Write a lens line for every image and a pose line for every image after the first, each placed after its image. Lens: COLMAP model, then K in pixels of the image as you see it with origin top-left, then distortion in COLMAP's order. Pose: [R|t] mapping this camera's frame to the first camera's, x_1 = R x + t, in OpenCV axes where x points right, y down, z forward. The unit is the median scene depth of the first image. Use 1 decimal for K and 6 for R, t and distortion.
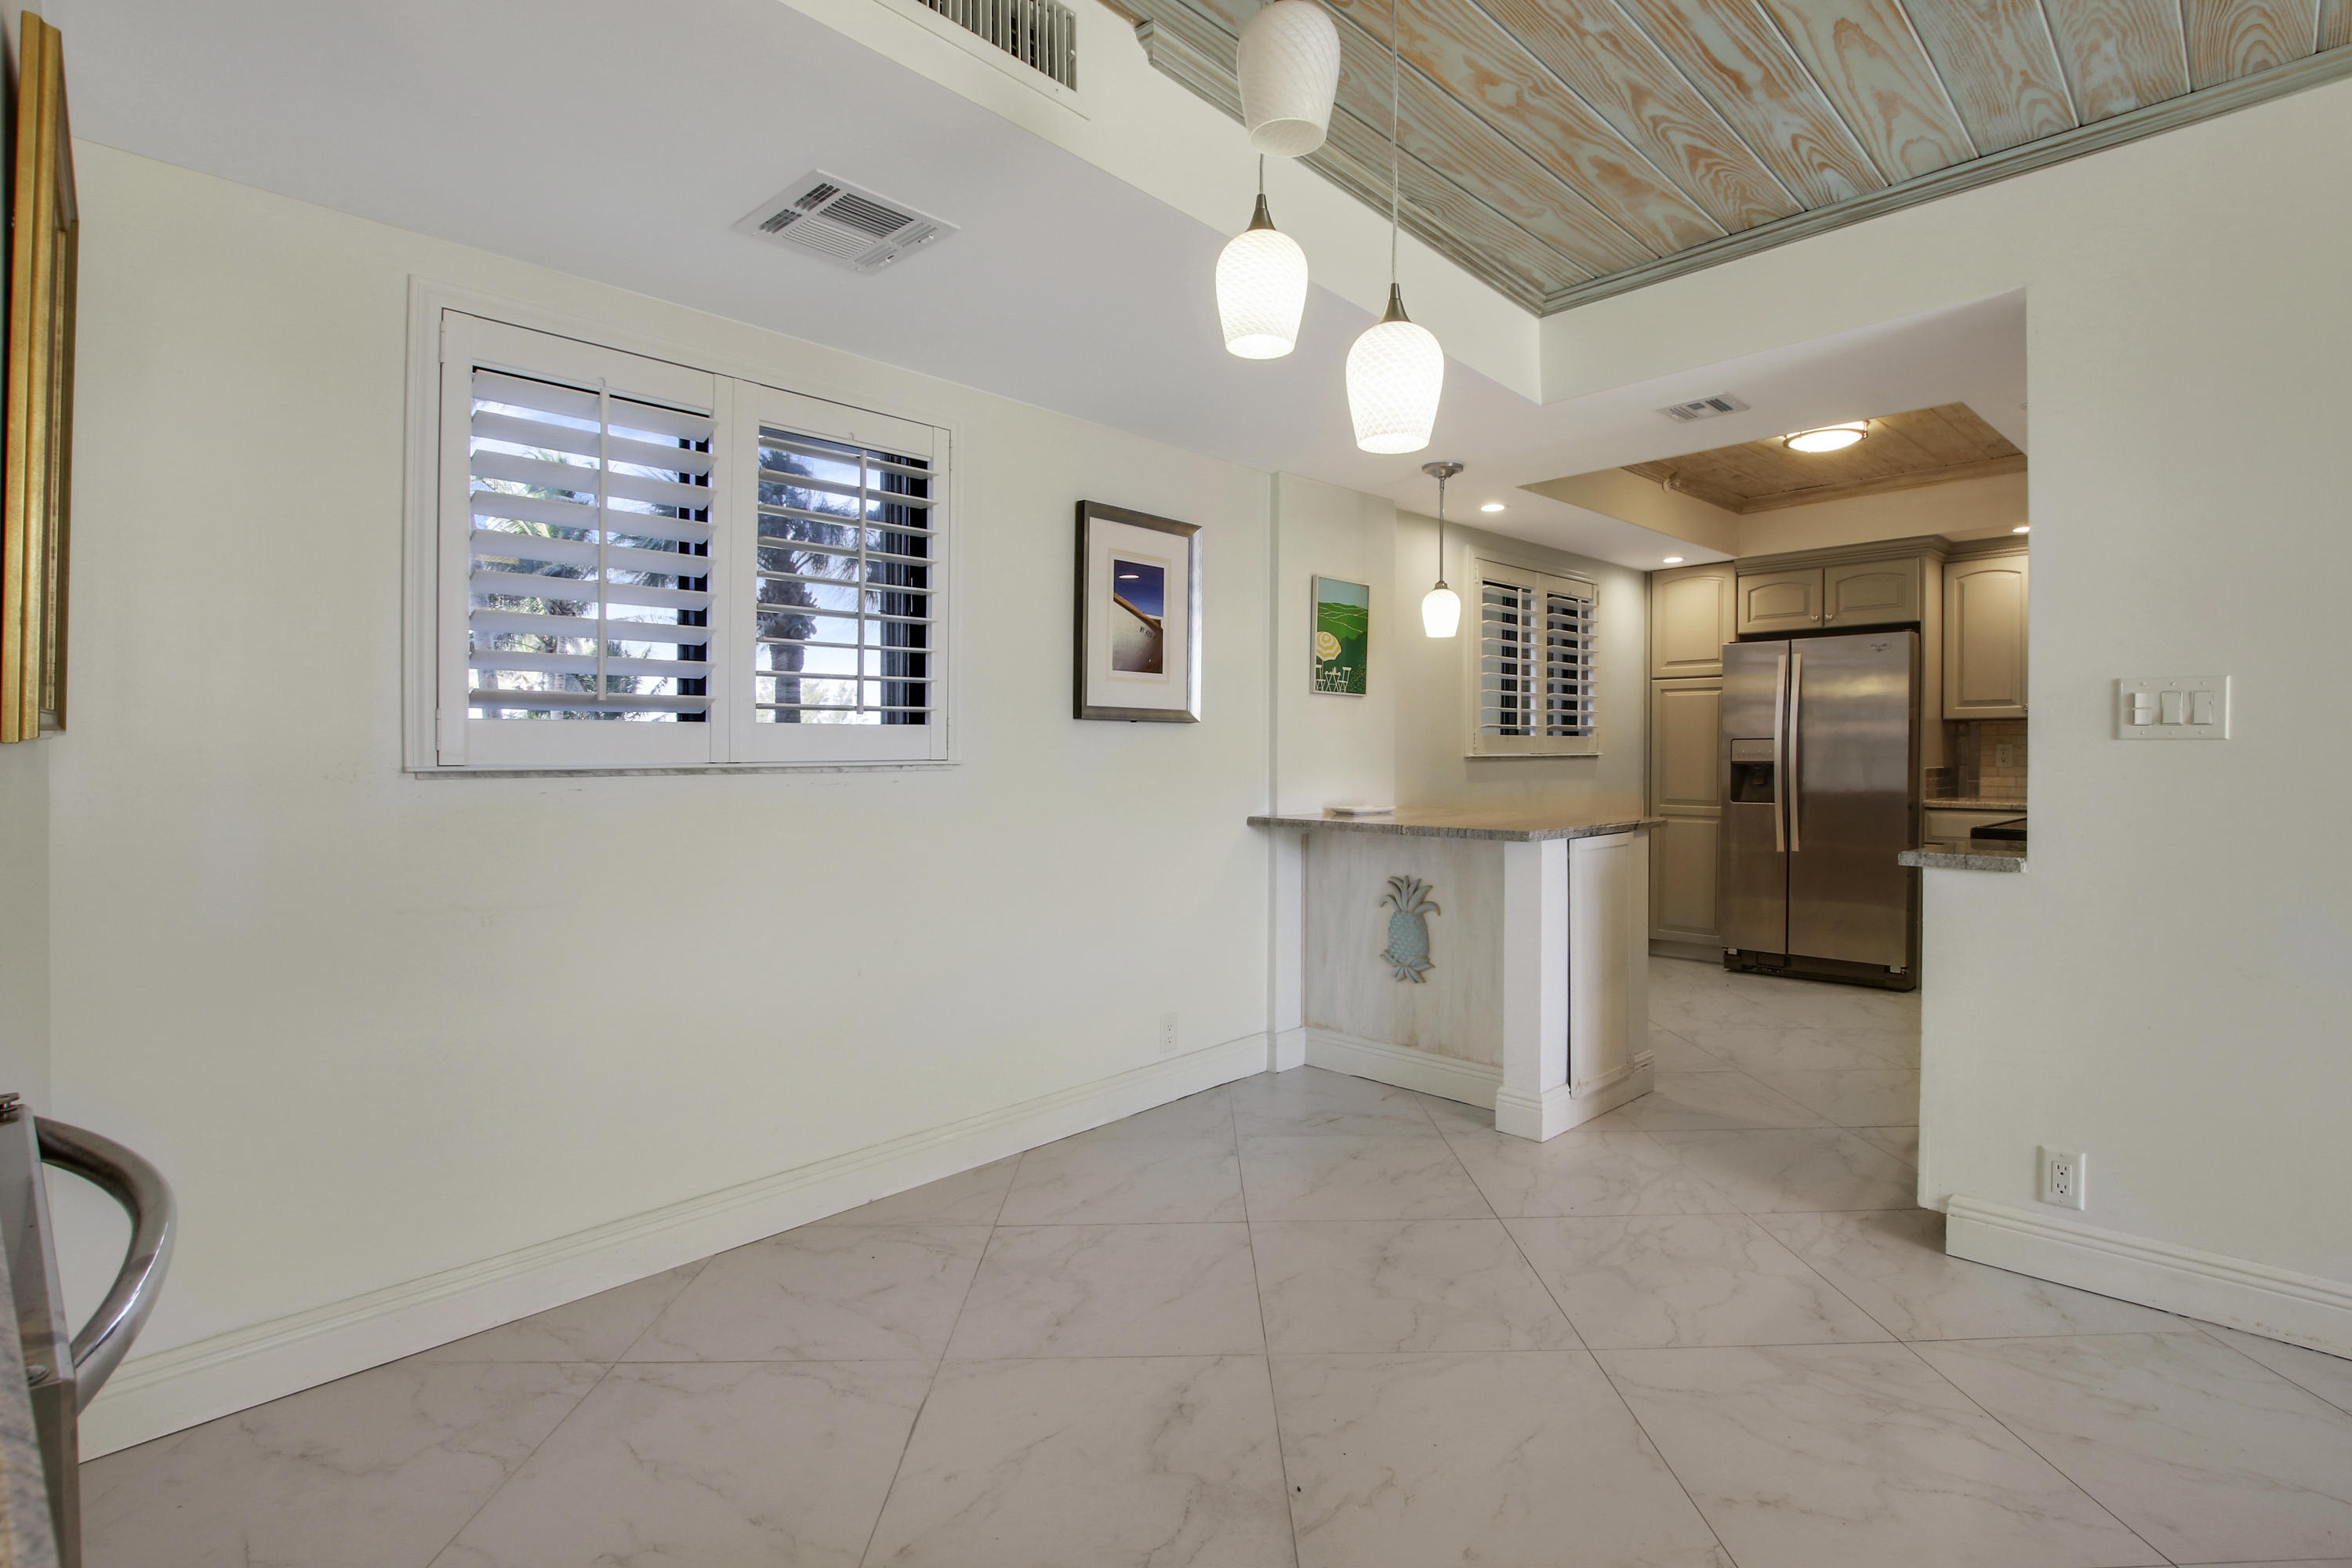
lens RADIAL K [[1166.8, 0, 1250.0], [0, 1166.8, 769.1], [0, 0, 1]] dist [0.012272, 0.000059]
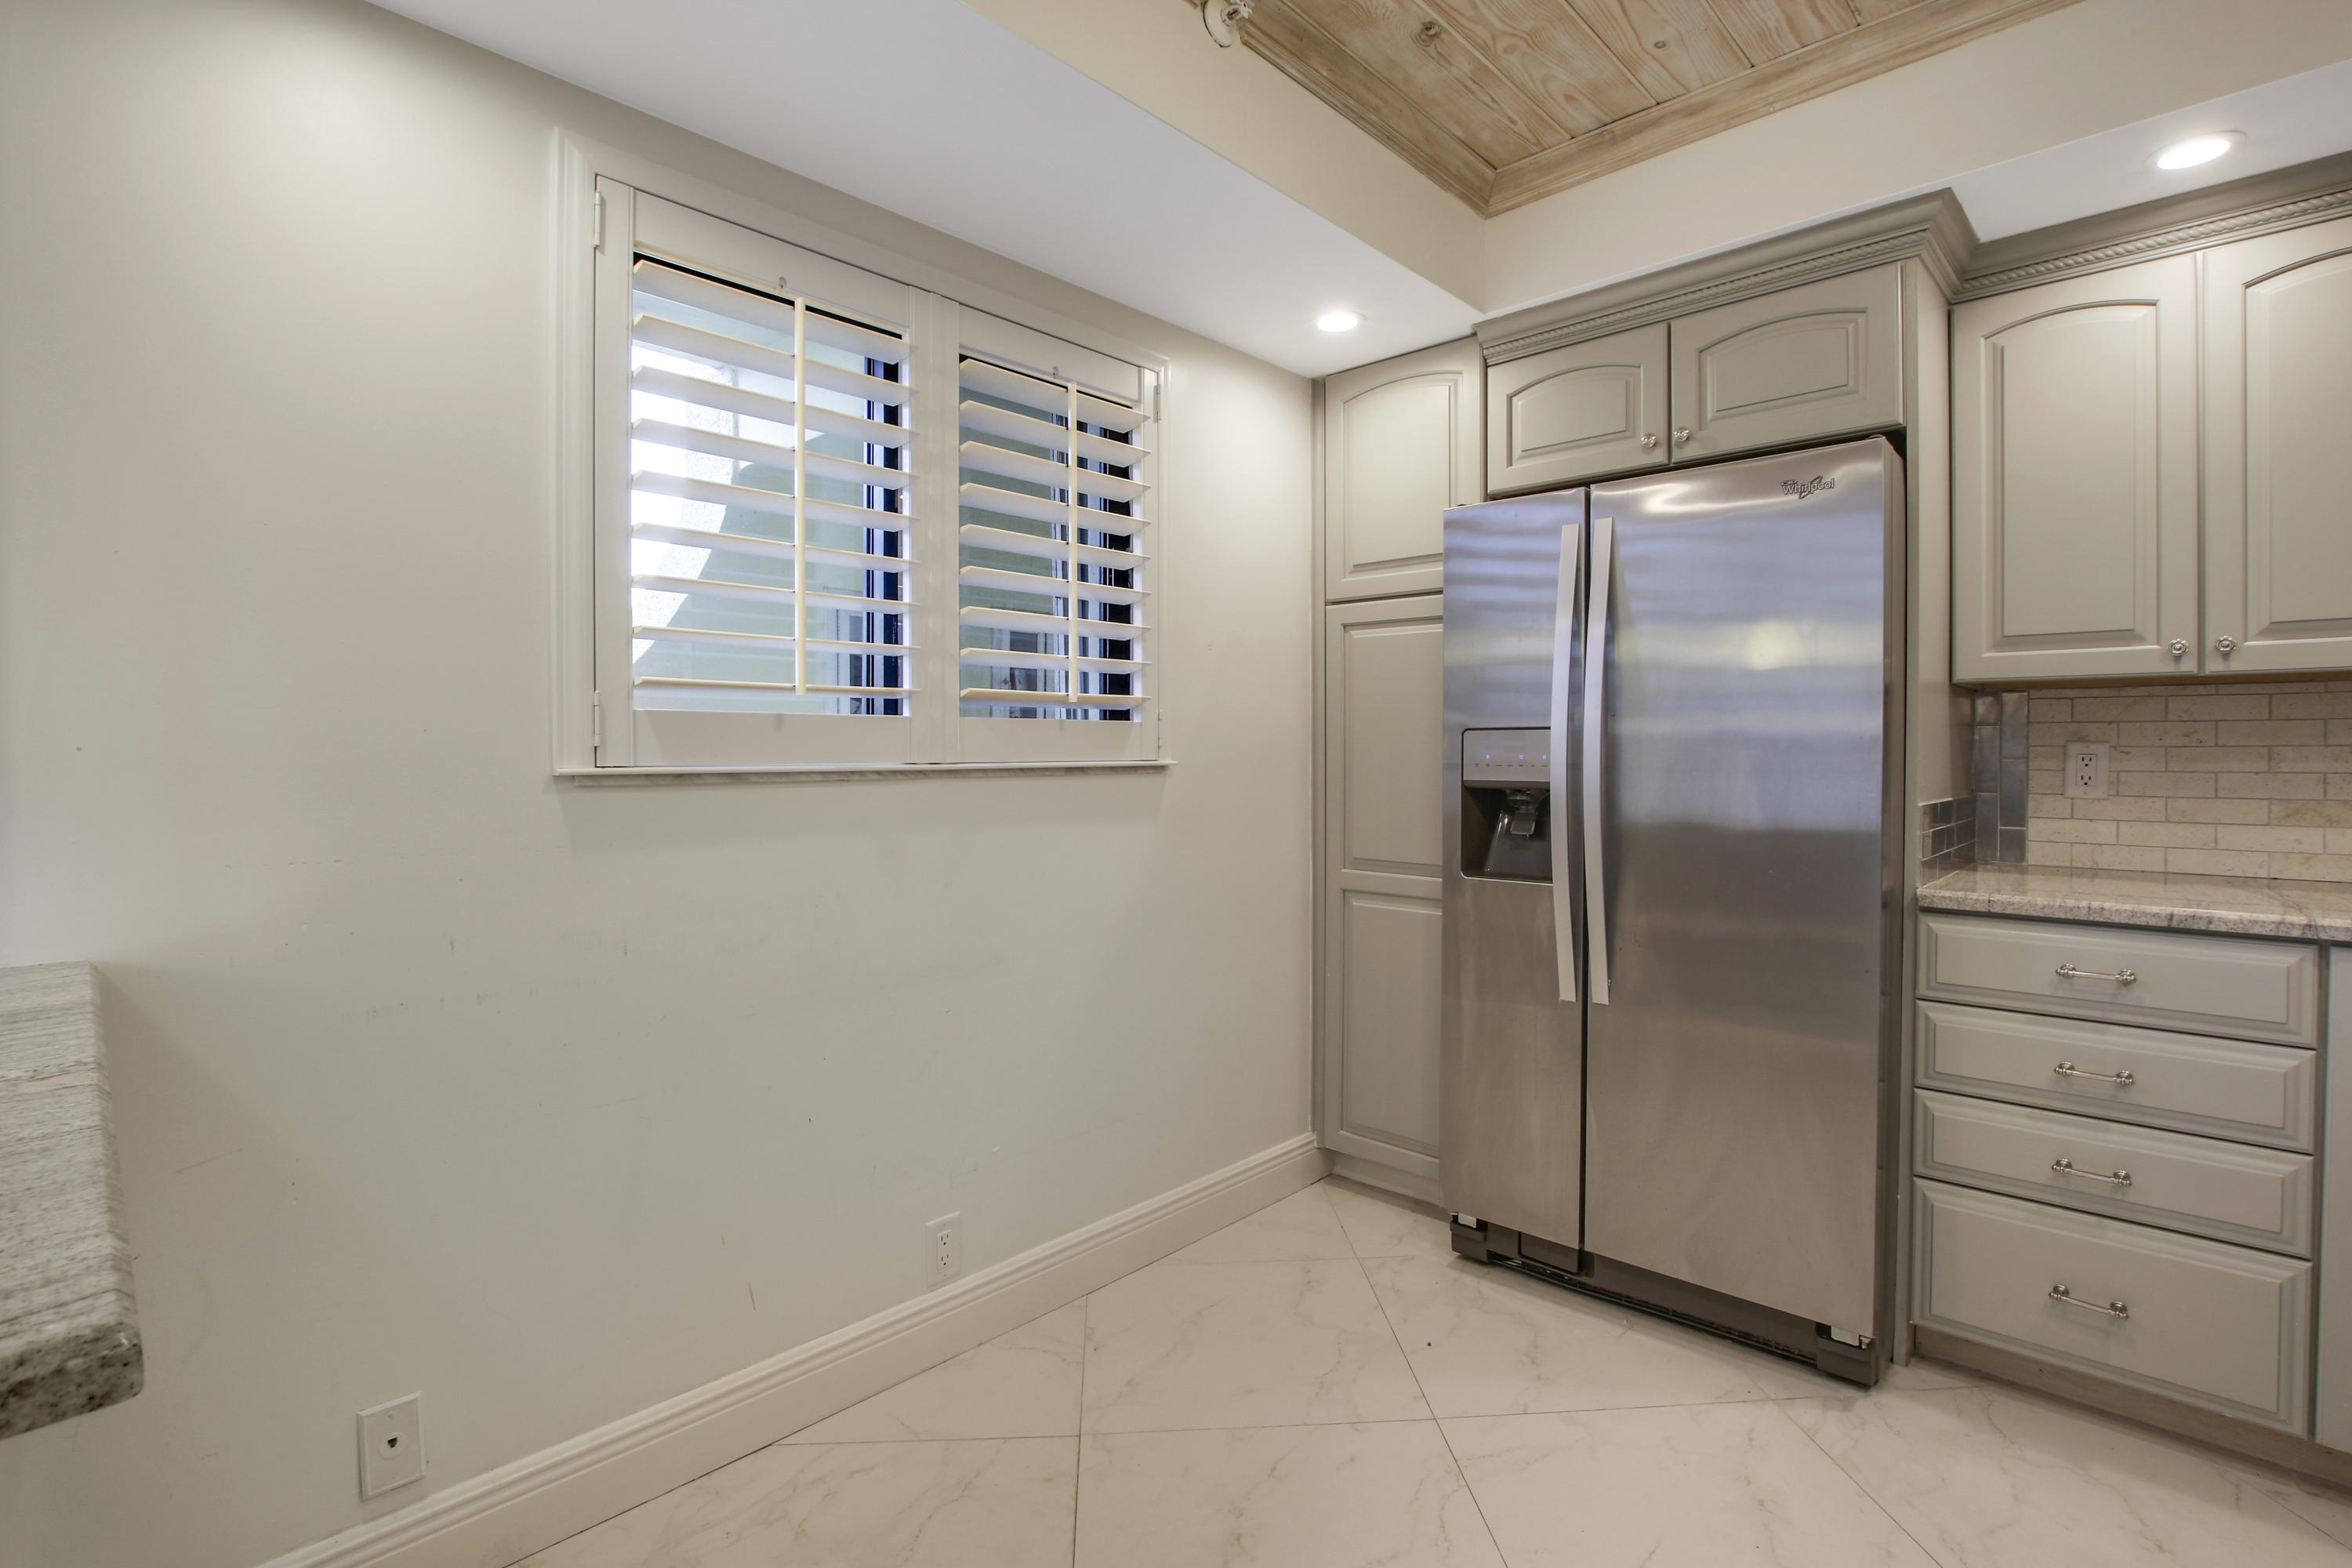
lens RADIAL K [[1101.7, 0, 1215.0], [0, 1101.7, 759.0], [0, 0, 1]] dist [-0.019996, 0.001217]
pose [[0.999777, 0.002603, 0.020950, 0.323084], [-0.002443, 0.999968, -0.007682, -0.011708], [-0.020970, 0.007629, 0.999751, 0.619852]]
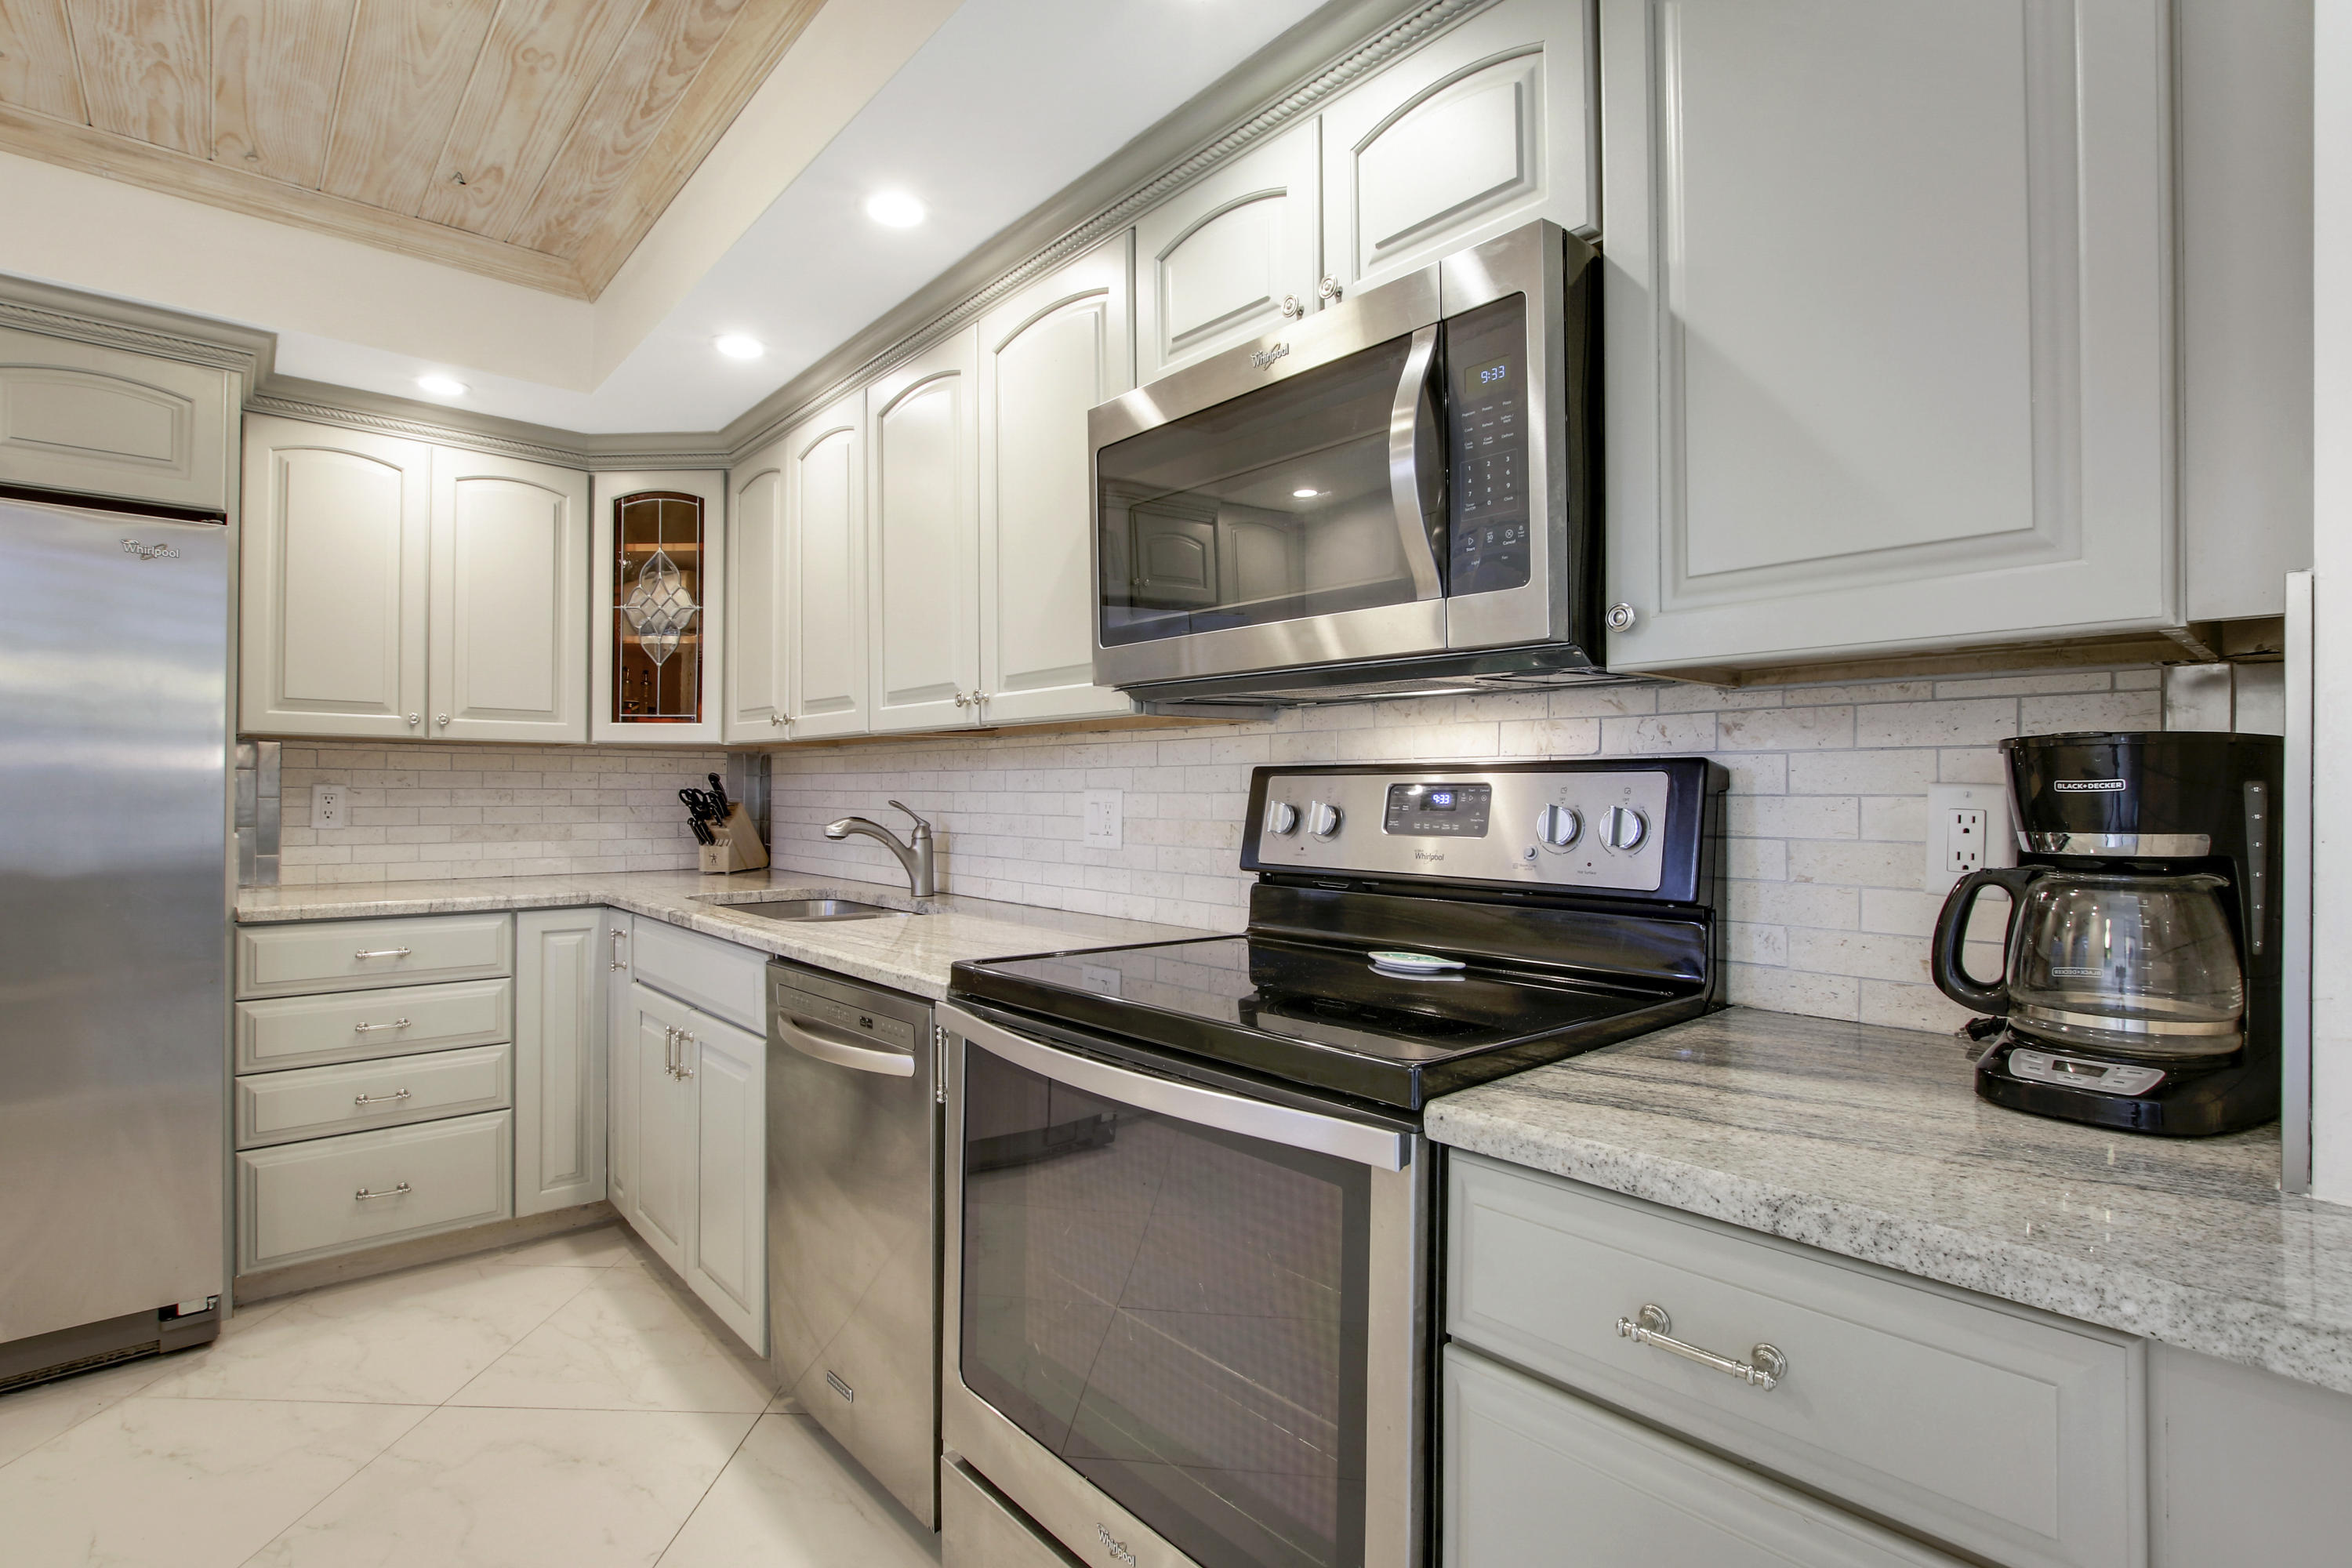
lens RADIAL K [[1101.7, 0, 1169.9], [0, 1101.7, 791.7], [0, 0, 1]] dist [-0.019996, 0.001217]
pose [[0.073409, 0.005870, 0.997285, 0.173090], [0.009104, 0.999937, -0.006555, -0.011345], [-0.997260, 0.009561, 0.073351, 0.582904]]
